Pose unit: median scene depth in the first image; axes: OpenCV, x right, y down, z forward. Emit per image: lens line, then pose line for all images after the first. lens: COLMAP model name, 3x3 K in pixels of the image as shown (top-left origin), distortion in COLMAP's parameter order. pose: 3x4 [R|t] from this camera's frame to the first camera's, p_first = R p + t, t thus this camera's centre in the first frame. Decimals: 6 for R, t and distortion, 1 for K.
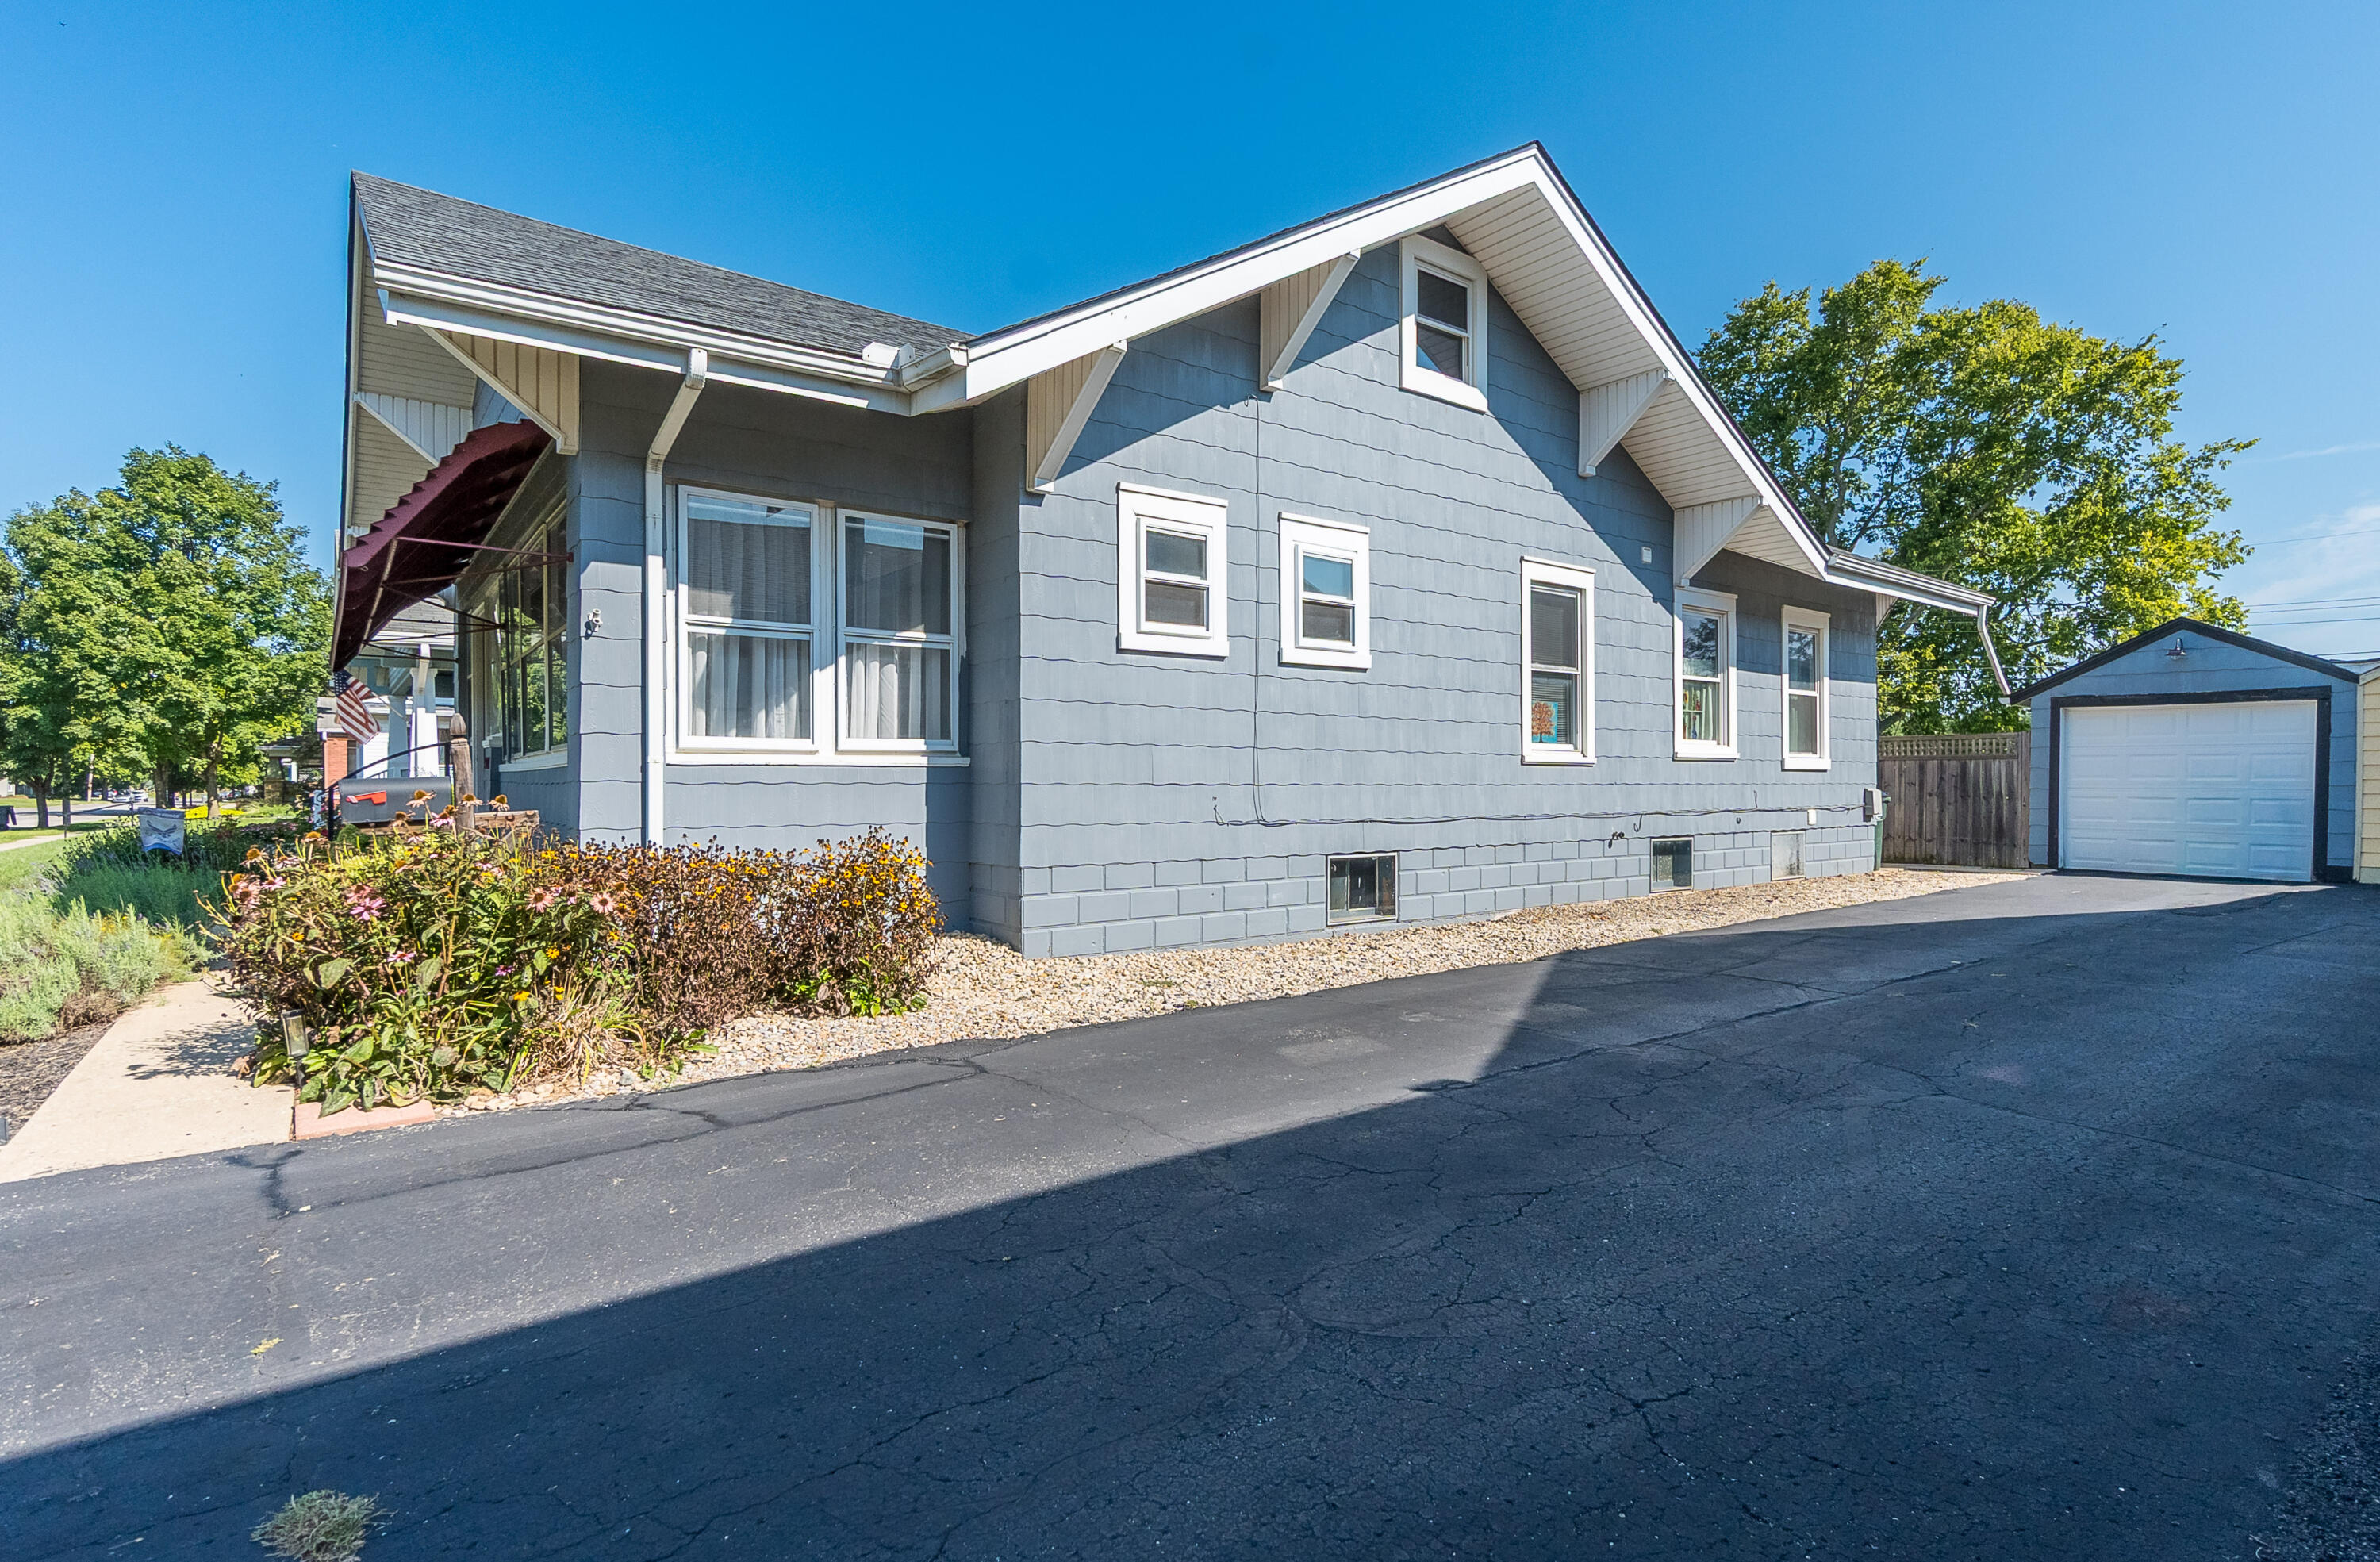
lens RADIAL K [[1141.1, 0, 1190.0], [0, 1141.1, 781.0], [0, 0, 1]] dist [0.002200, 0.000574]
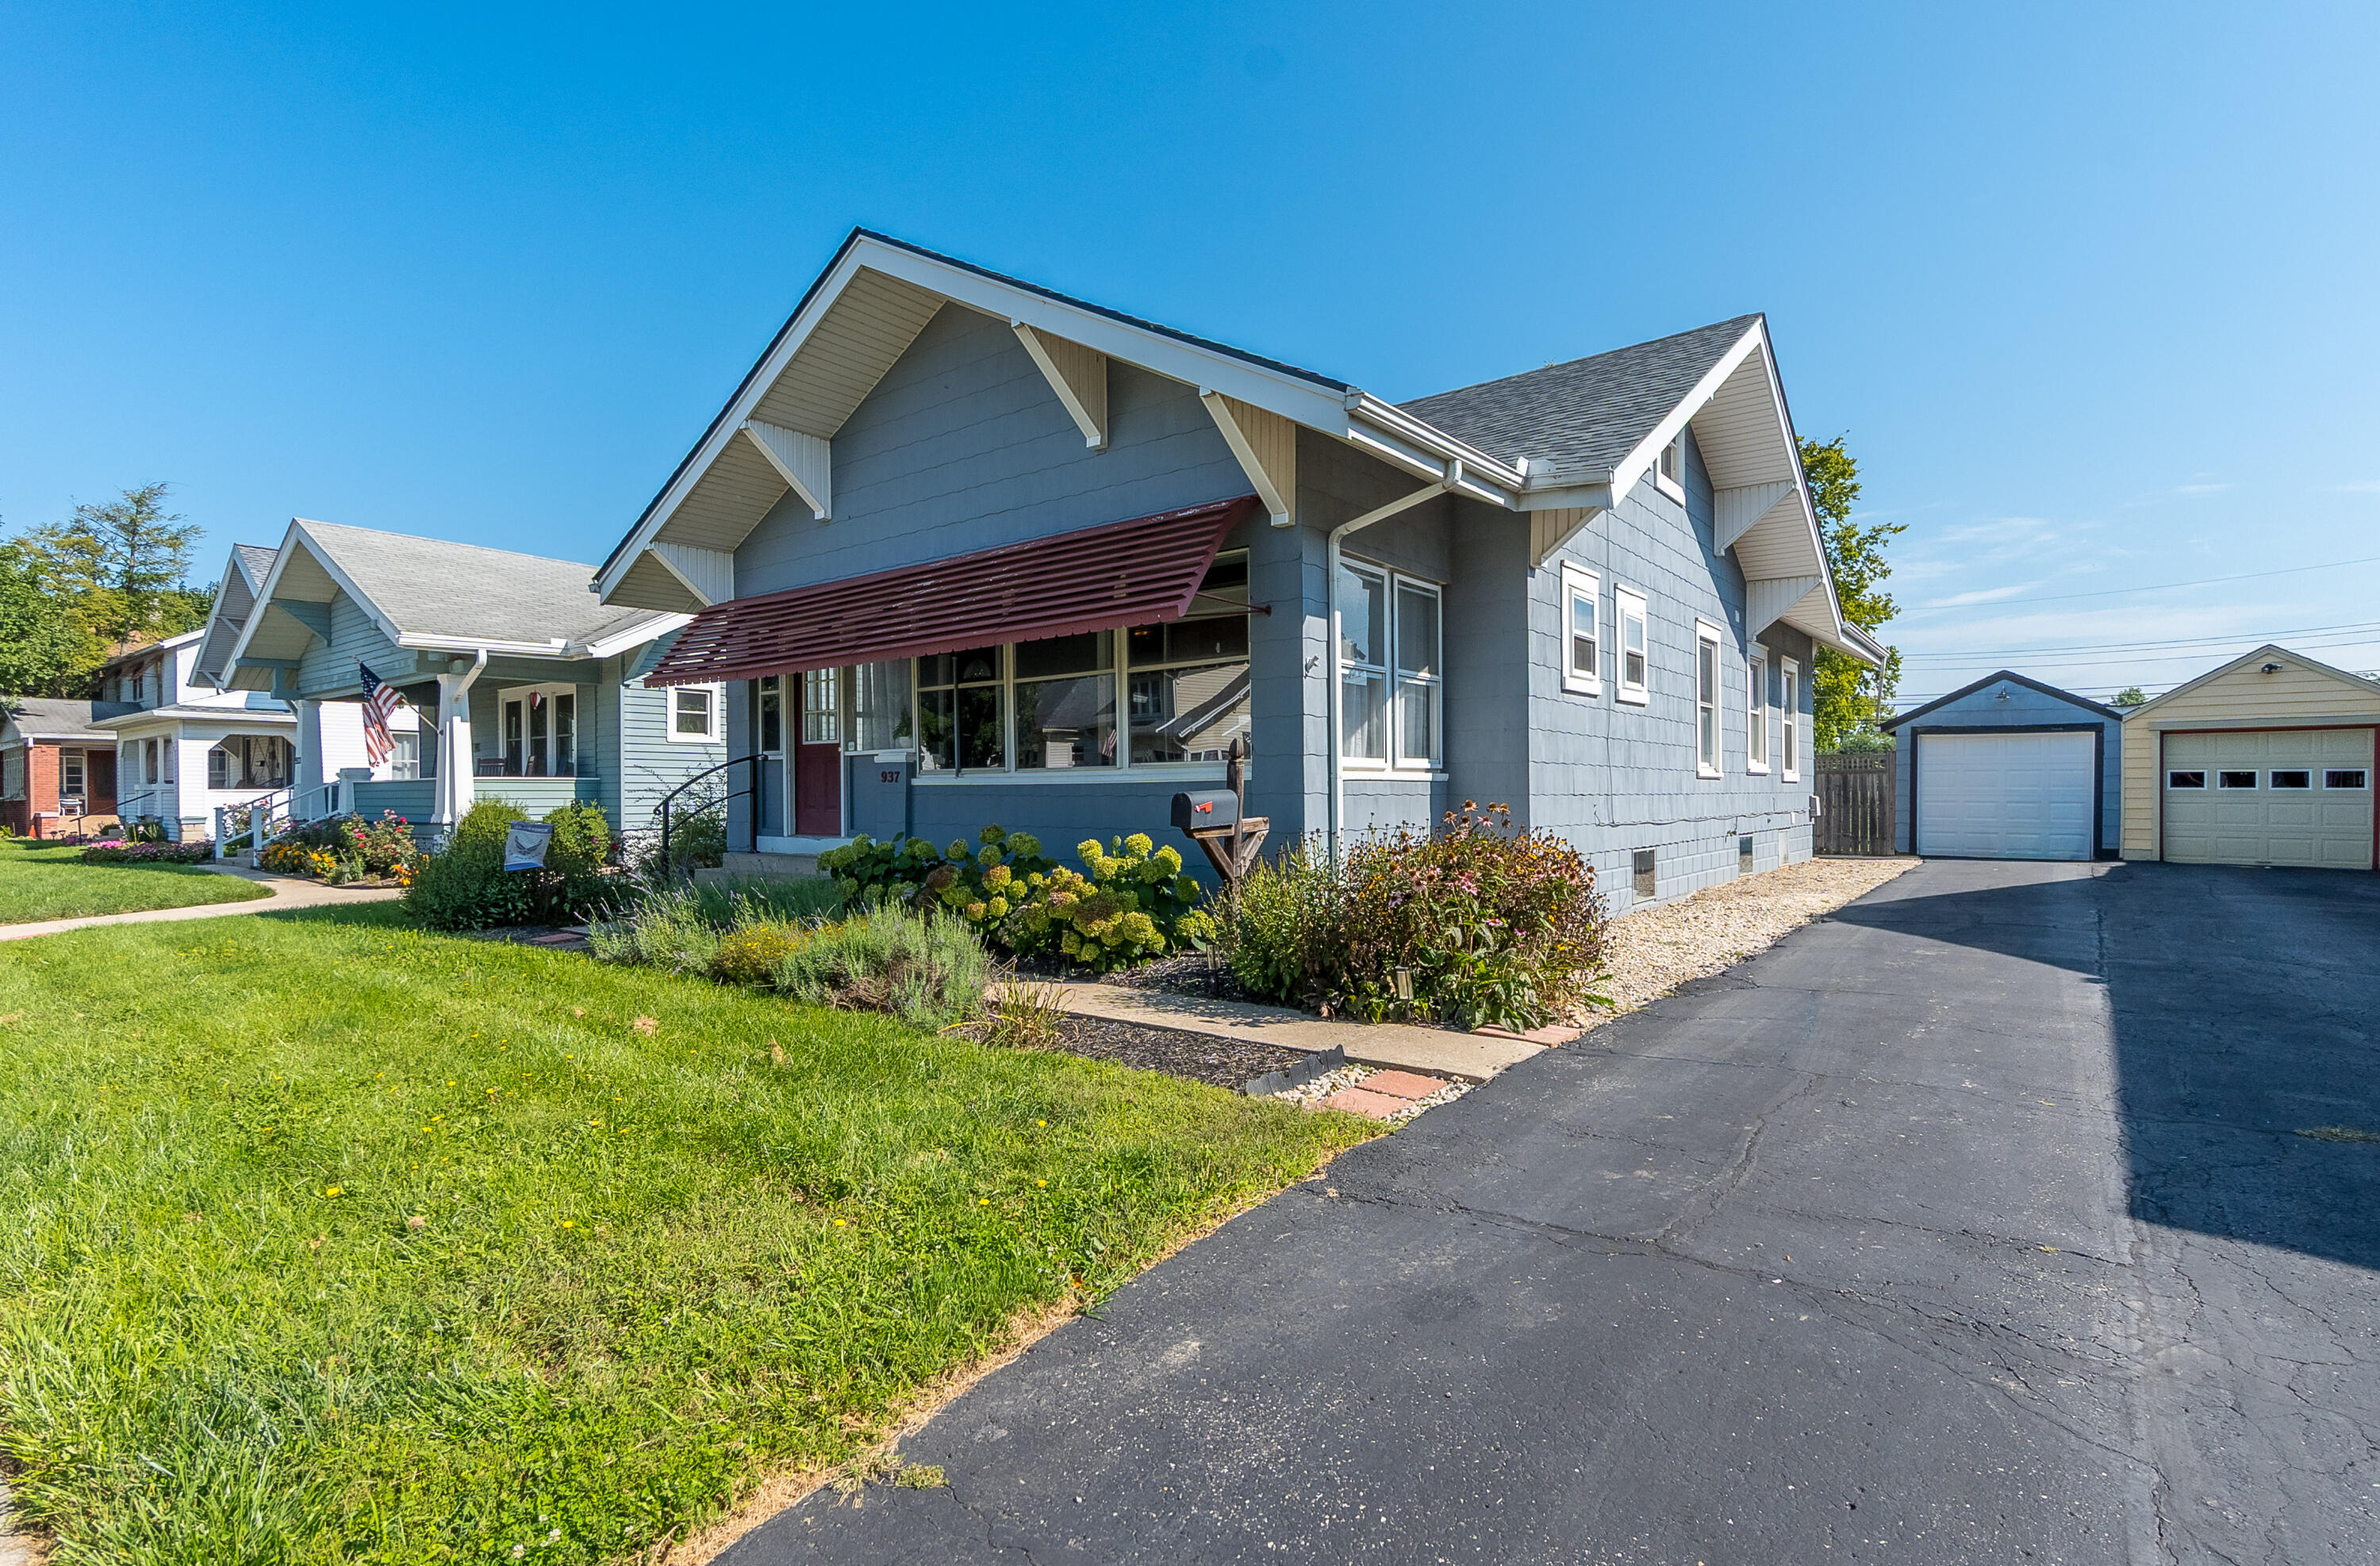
lens RADIAL K [[1141.1, 0, 1190.0], [0, 1141.1, 783.0], [0, 0, 1]] dist [0.002200, 0.000574]
pose [[0.965014, -0.001707, 0.262192, -0.483934], [0.003828, 0.999964, -0.007578, -0.001187], [-0.262170, 0.008316, 0.964986, -0.077010]]
